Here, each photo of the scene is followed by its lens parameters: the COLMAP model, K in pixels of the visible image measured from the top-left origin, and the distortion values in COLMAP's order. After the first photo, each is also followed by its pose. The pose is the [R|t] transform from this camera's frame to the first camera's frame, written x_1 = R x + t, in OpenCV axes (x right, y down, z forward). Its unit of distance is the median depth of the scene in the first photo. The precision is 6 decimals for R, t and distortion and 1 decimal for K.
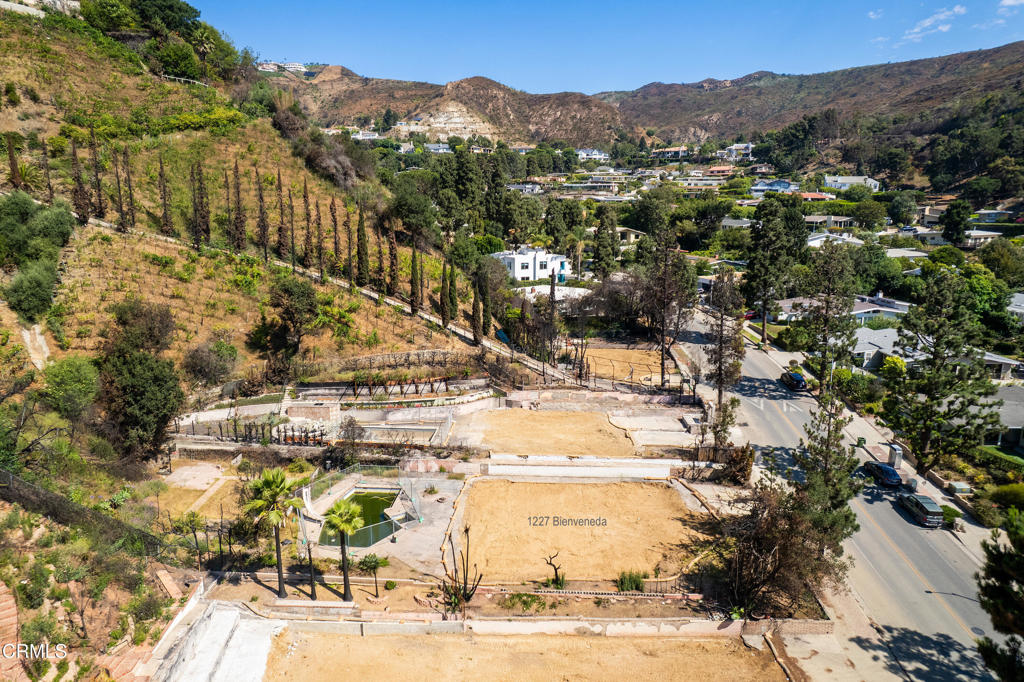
lens RADIAL K [[646.7, 0, 510.0], [0, 646.7, 344.7], [0, 0, 1]] dist [-0.080777, 0.060061]
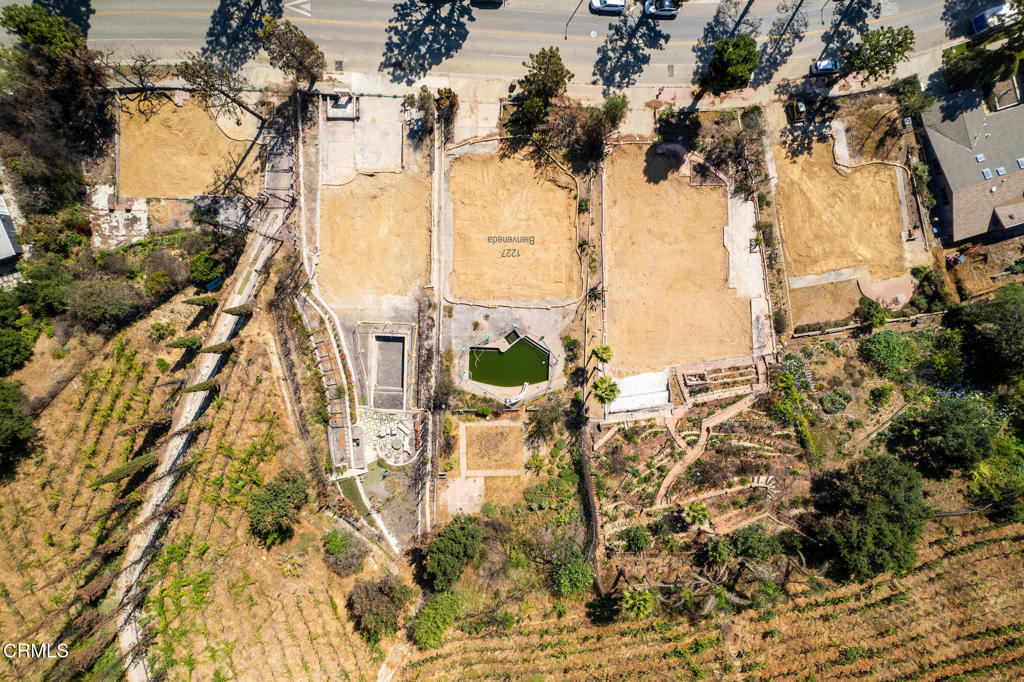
lens RADIAL K [[646.7, 0, 510.0], [0, 646.7, 344.7], [0, 0, 1]] dist [-0.080777, 0.060061]
pose [[-0.020615, -0.994960, -0.098135, -0.016965], [0.195500, -0.100273, 0.975564, -0.909872], [-0.980487, 0.000926, 0.196582, 0.486869]]
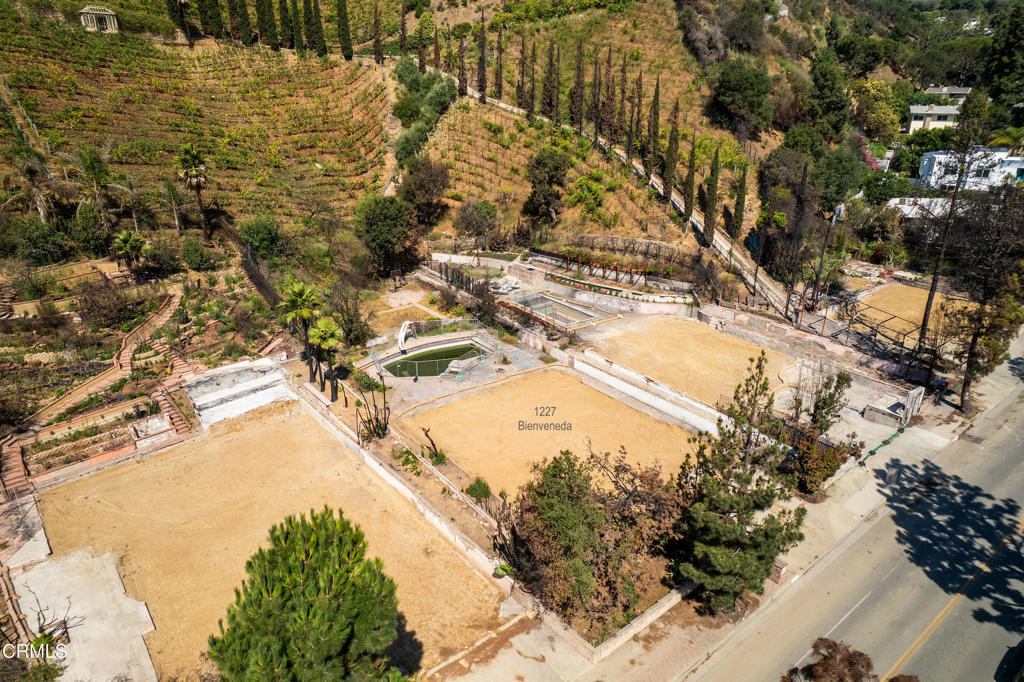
lens RADIAL K [[646.7, 0, 510.0], [0, 646.7, 344.7], [0, 0, 1]] dist [-0.080777, 0.060061]
pose [[0.631189, 0.285824, -0.721045, 0.487964], [-0.159404, 0.957584, 0.240049, -0.040710], [0.759072, -0.036579, 0.649978, 0.245145]]
